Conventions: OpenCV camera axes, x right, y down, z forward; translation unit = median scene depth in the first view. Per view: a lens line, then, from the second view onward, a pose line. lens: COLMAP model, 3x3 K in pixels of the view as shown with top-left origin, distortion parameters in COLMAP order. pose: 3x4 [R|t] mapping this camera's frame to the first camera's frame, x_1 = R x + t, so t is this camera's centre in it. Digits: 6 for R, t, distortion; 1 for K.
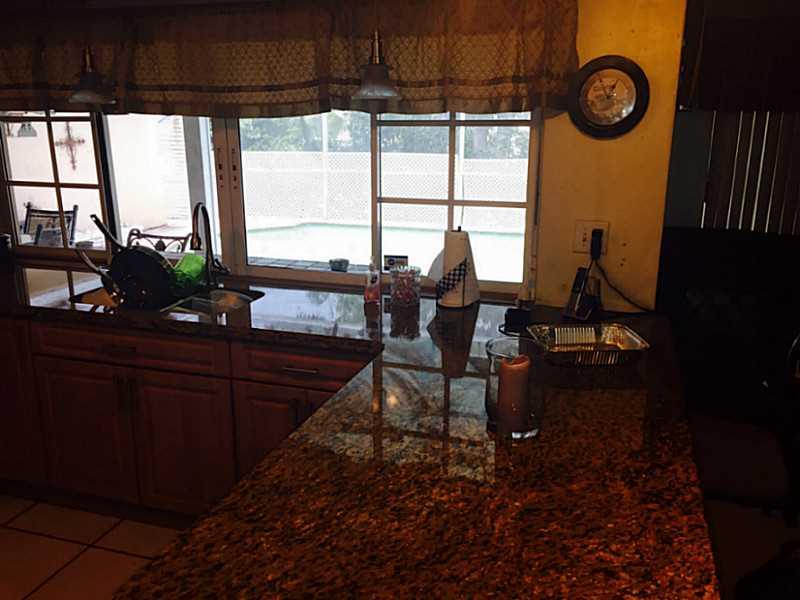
lens RADIAL K [[687.3, 0, 402.5], [0, 687.3, 295.9], [0, 0, 1]] dist [0.056827, -0.077633]
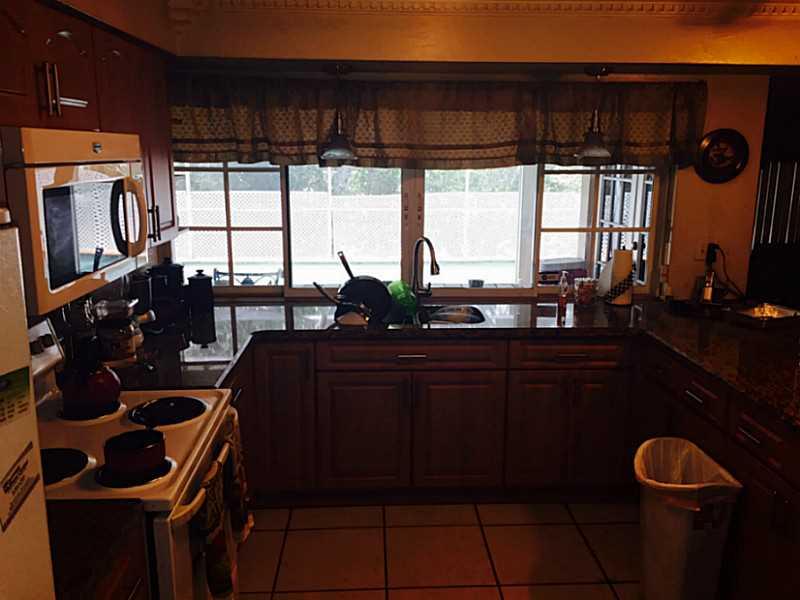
lens RADIAL K [[687.3, 0, 397.4], [0, 687.3, 303.1], [0, 0, 1]] dist [0.056827, -0.077633]
pose [[0.937547, -0.071036, 0.340528, -0.806395], [0.084143, 0.996168, -0.023858, 0.007940], [-0.337528, 0.051021, 0.939932, -0.146019]]
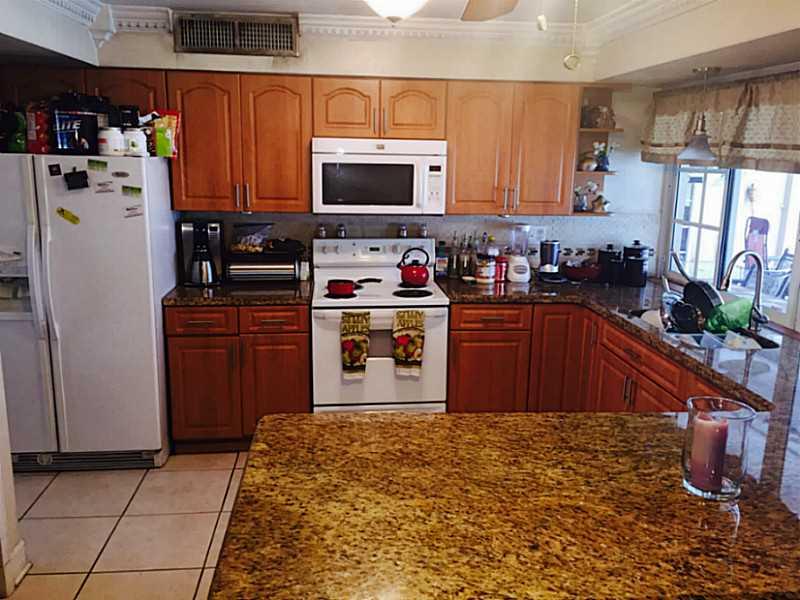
lens RADIAL K [[687.3, 0, 401.5], [0, 687.3, 296.7], [0, 0, 1]] dist [0.056827, -0.077633]
pose [[0.402674, 0.195951, -0.894124, 0.490344], [-0.252687, 0.962656, 0.097171, -0.035931], [0.879774, 0.186805, 0.437151, 0.068921]]
